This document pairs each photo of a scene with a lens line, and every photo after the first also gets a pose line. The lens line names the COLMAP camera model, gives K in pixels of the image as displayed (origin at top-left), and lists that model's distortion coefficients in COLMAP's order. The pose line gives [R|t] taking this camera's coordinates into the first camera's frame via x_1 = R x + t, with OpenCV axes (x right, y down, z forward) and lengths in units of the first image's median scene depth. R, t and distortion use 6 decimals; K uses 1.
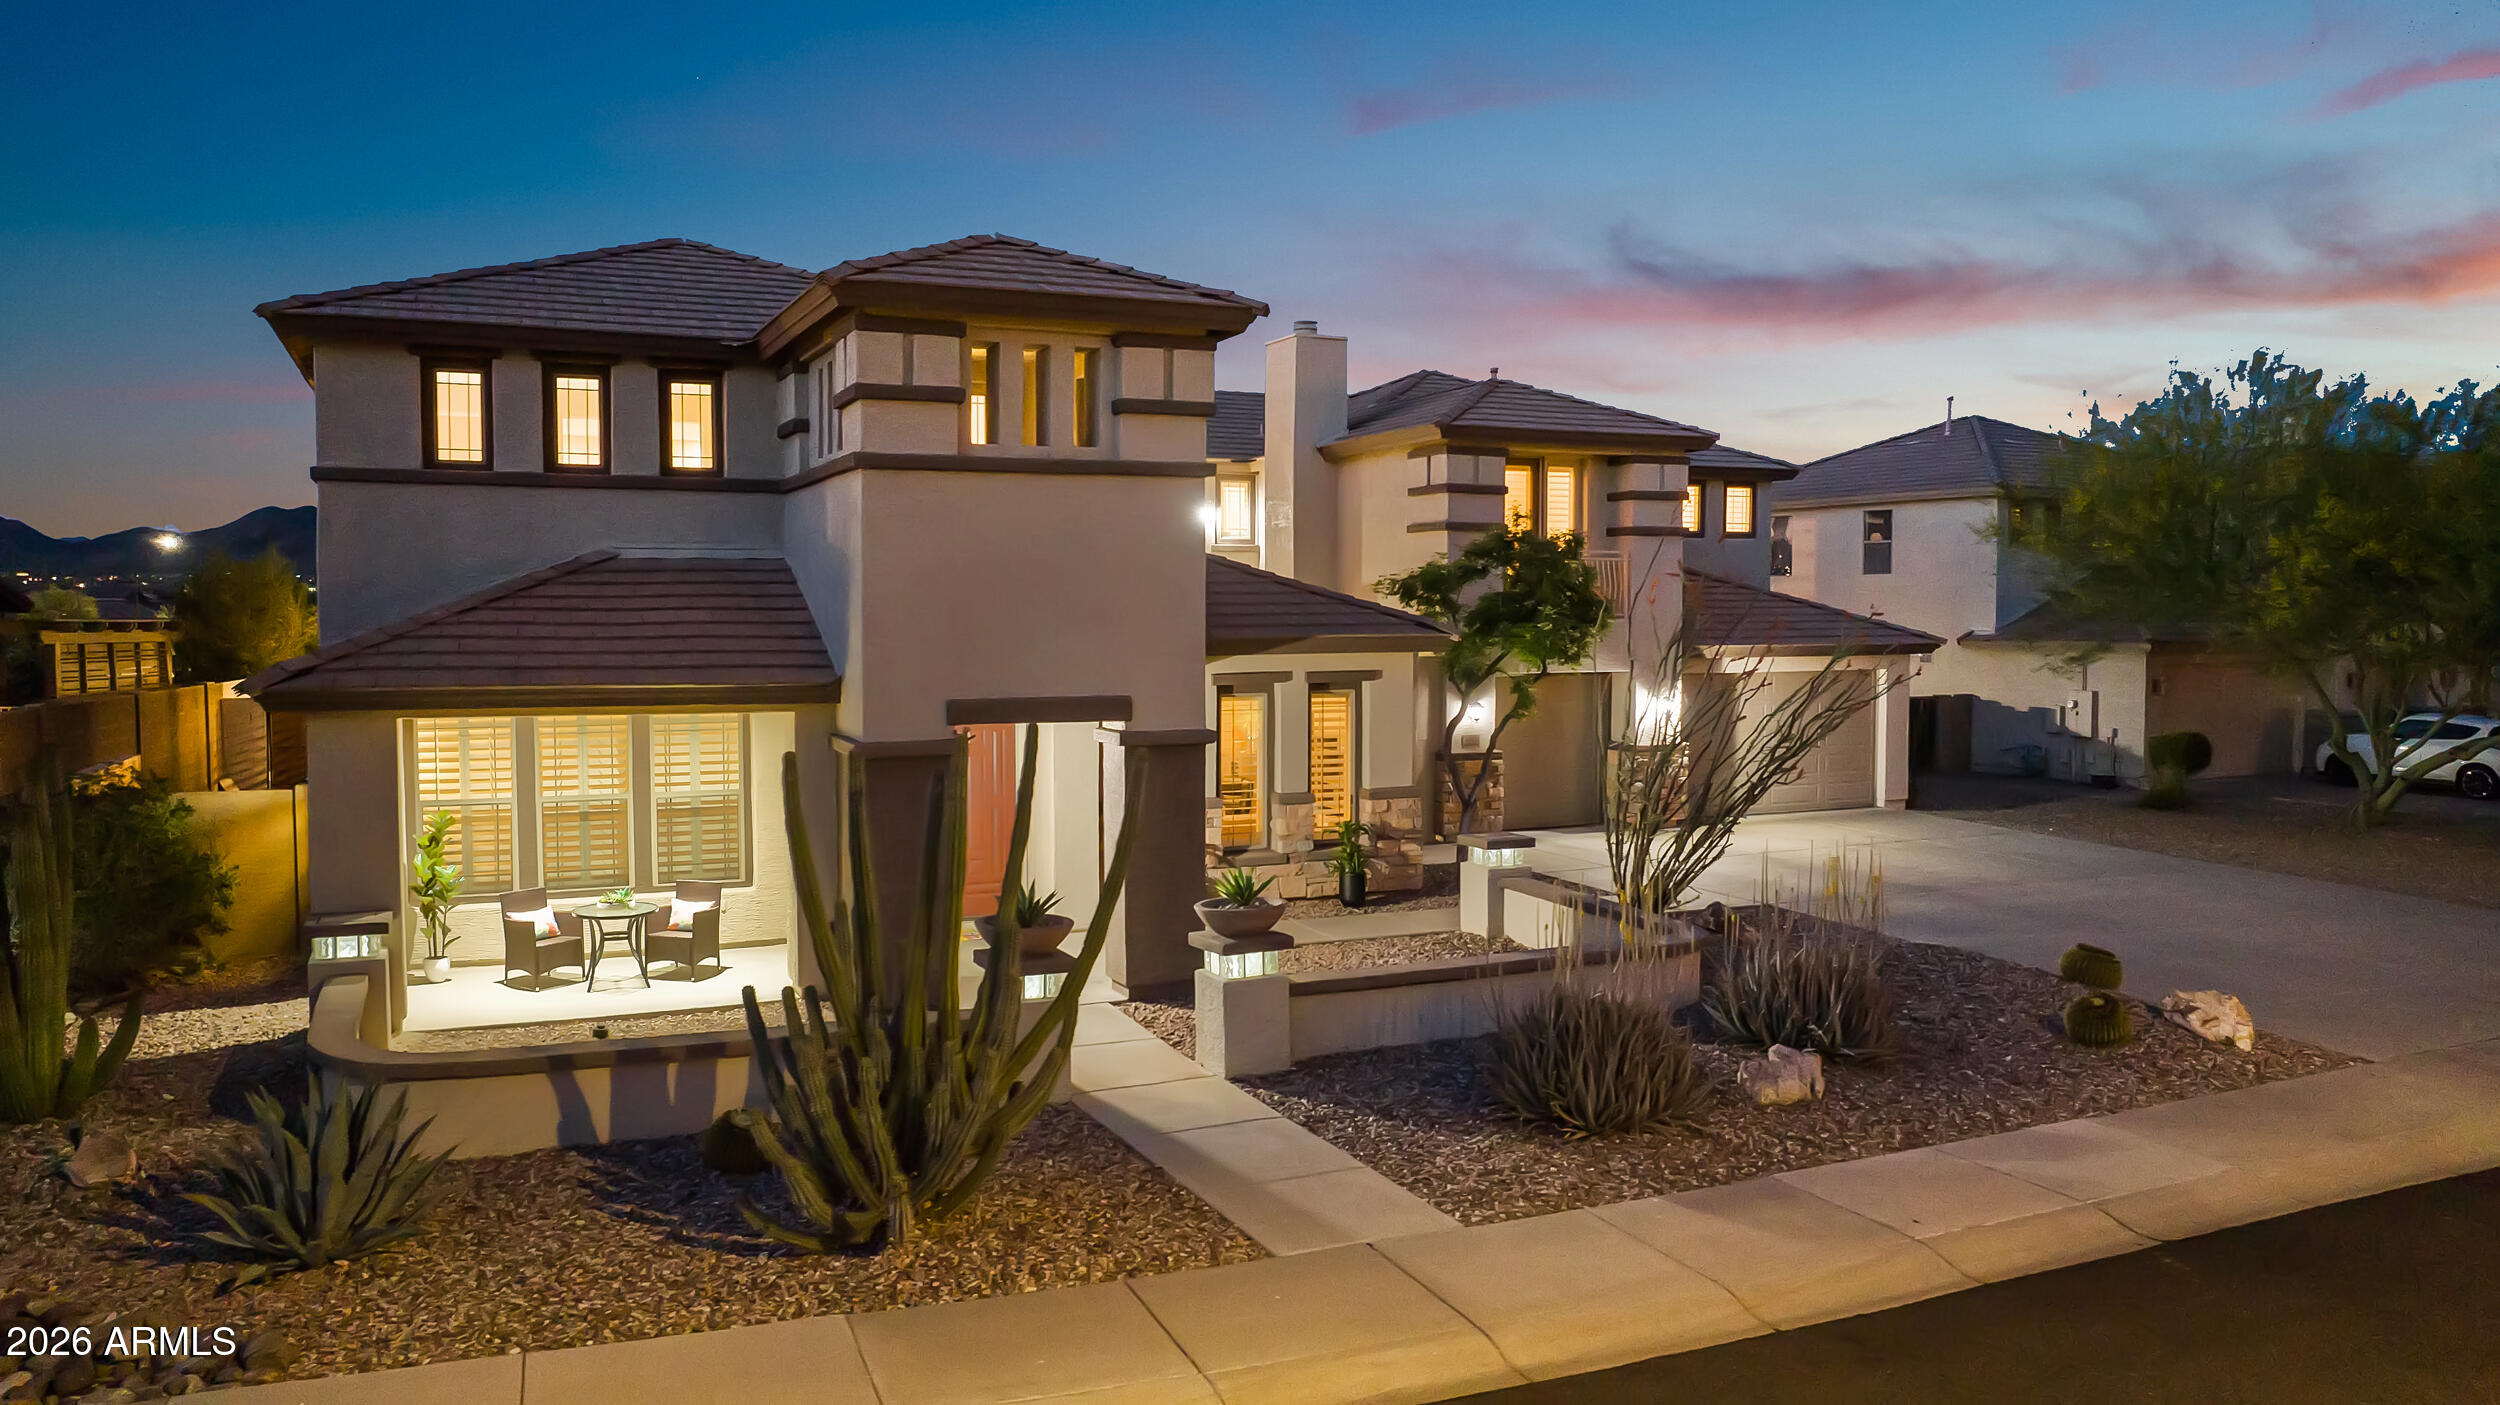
lens RADIAL K [[1755.2, 0, 1247.6], [0, 1755.2, 719.2], [0, 0, 1]] dist [-0.025179, 0.000951]
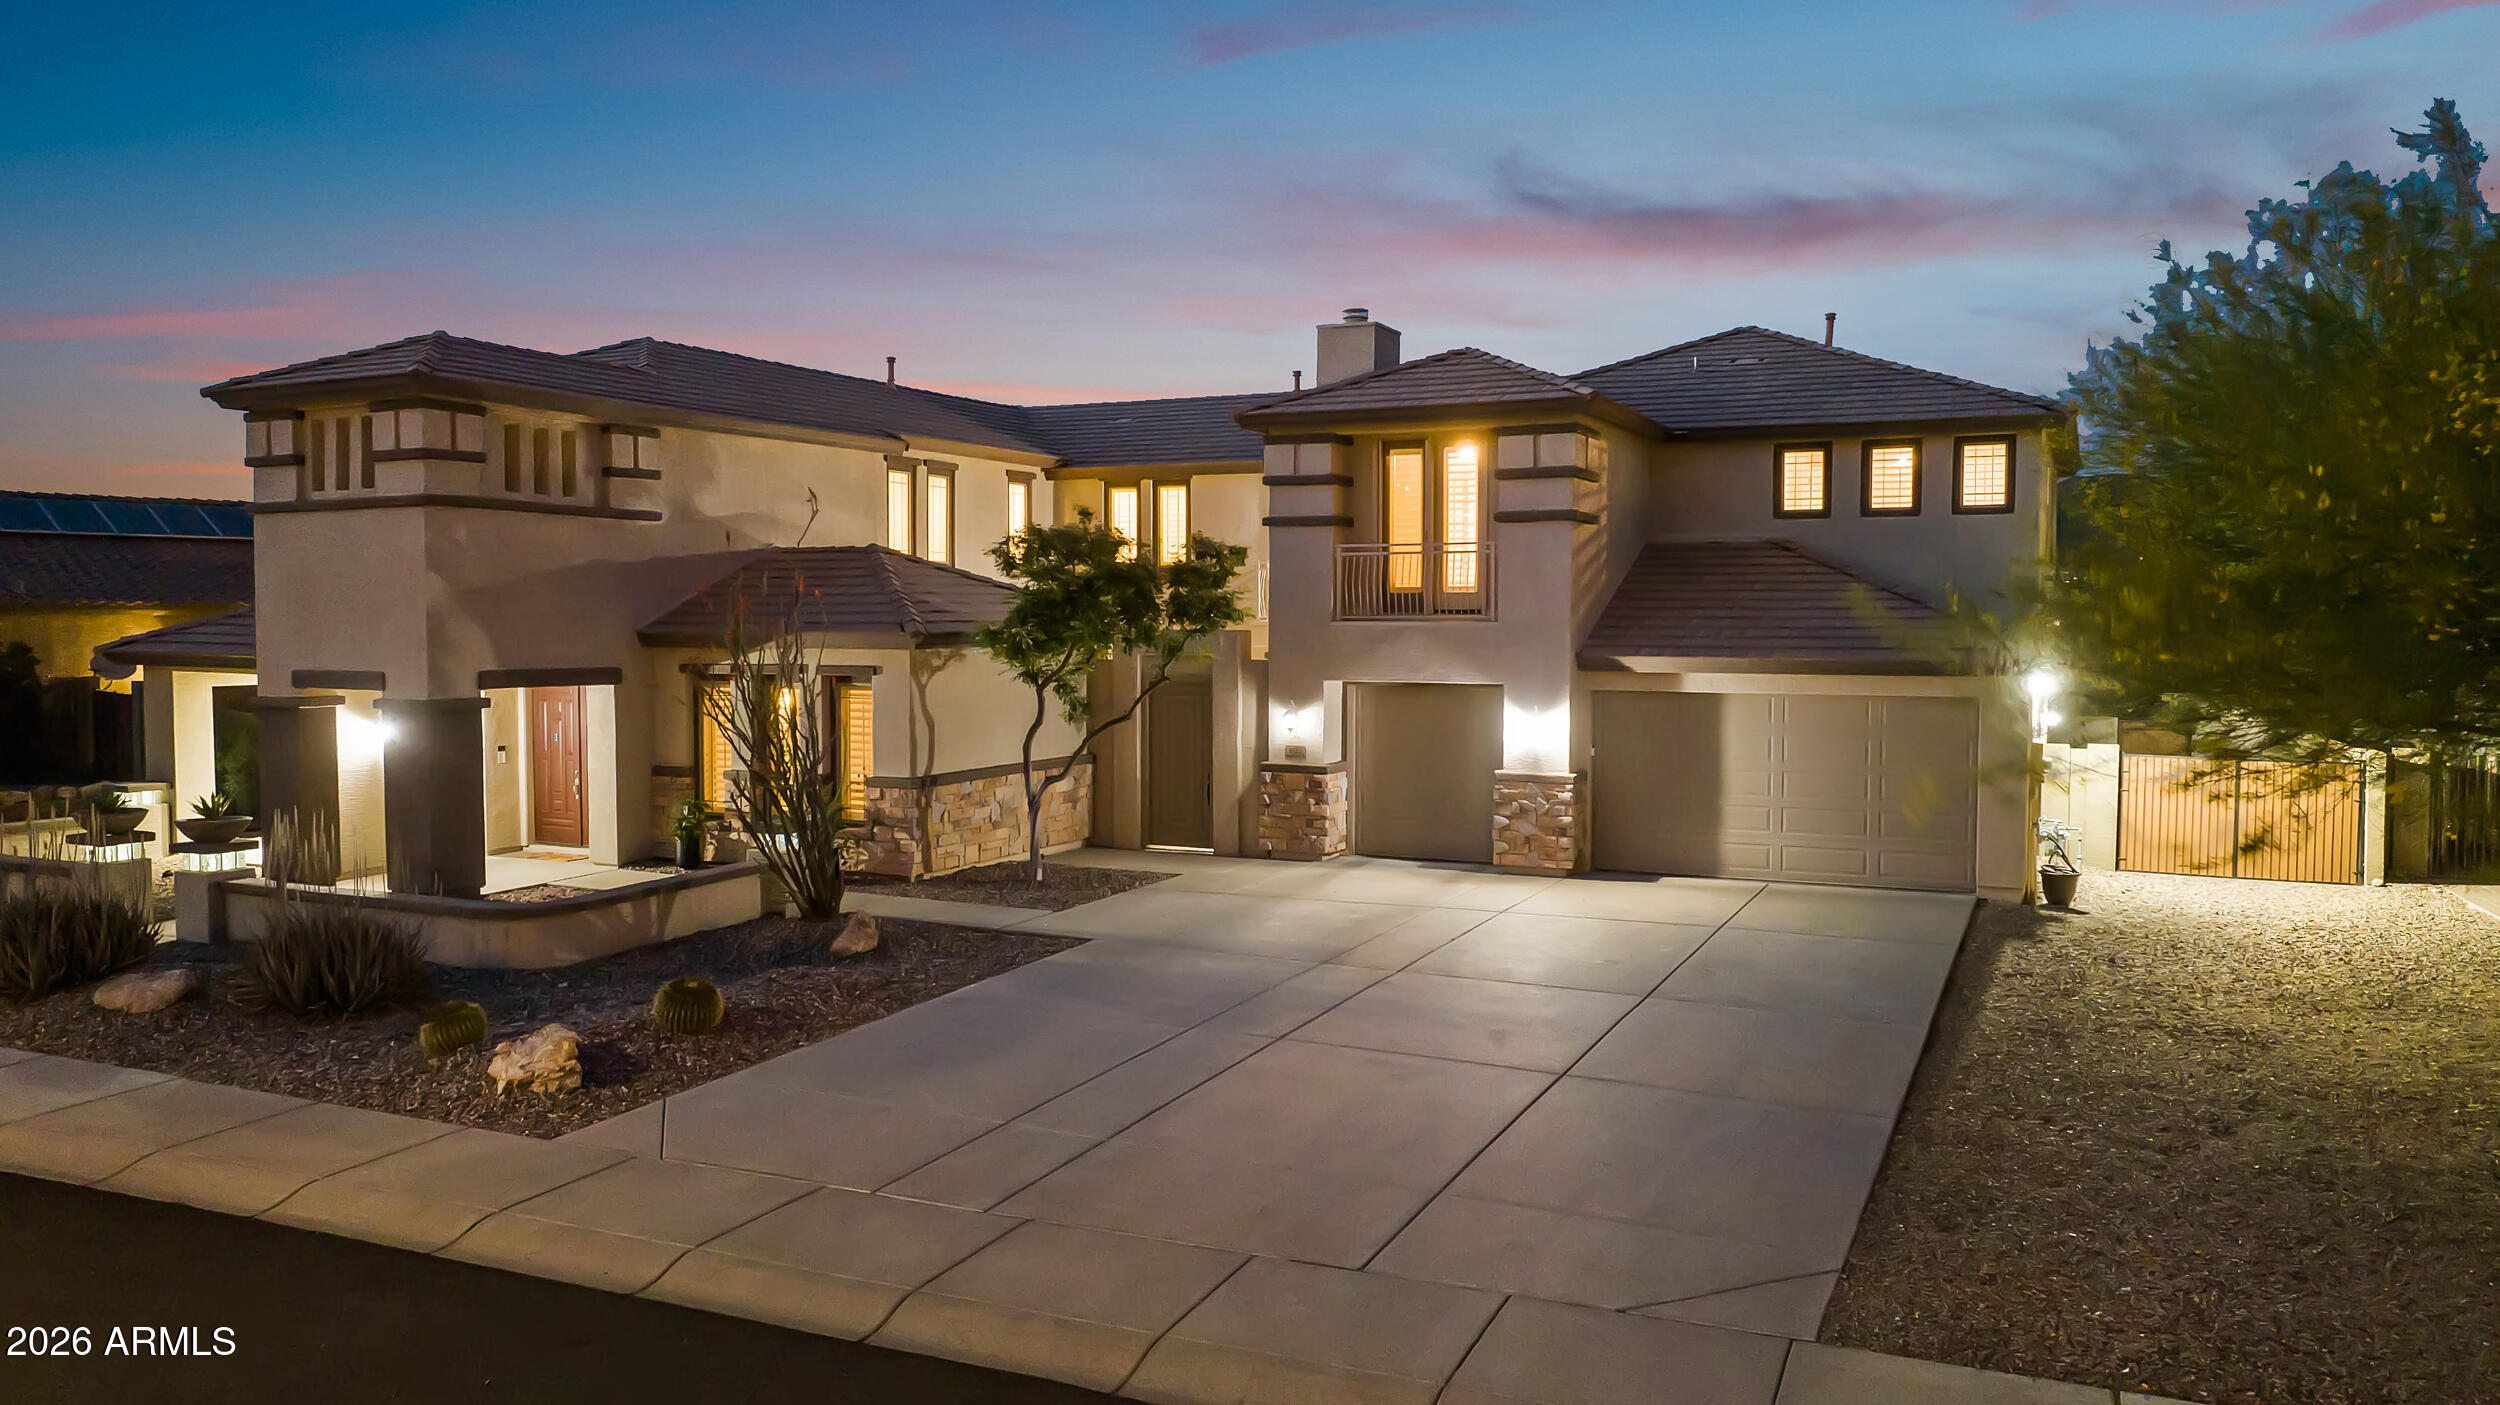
lens RADIAL K [[1771.3, 0, 1254.4], [0, 1771.3, 688.2], [0, 0, 1]] dist [-0.030354, -0.001020]
pose [[0.642333, 0.032342, -0.765743, 1.145911], [-0.049813, 0.998758, 0.000398, -0.028935], [0.764805, 0.037889, 0.643146, 0.526825]]
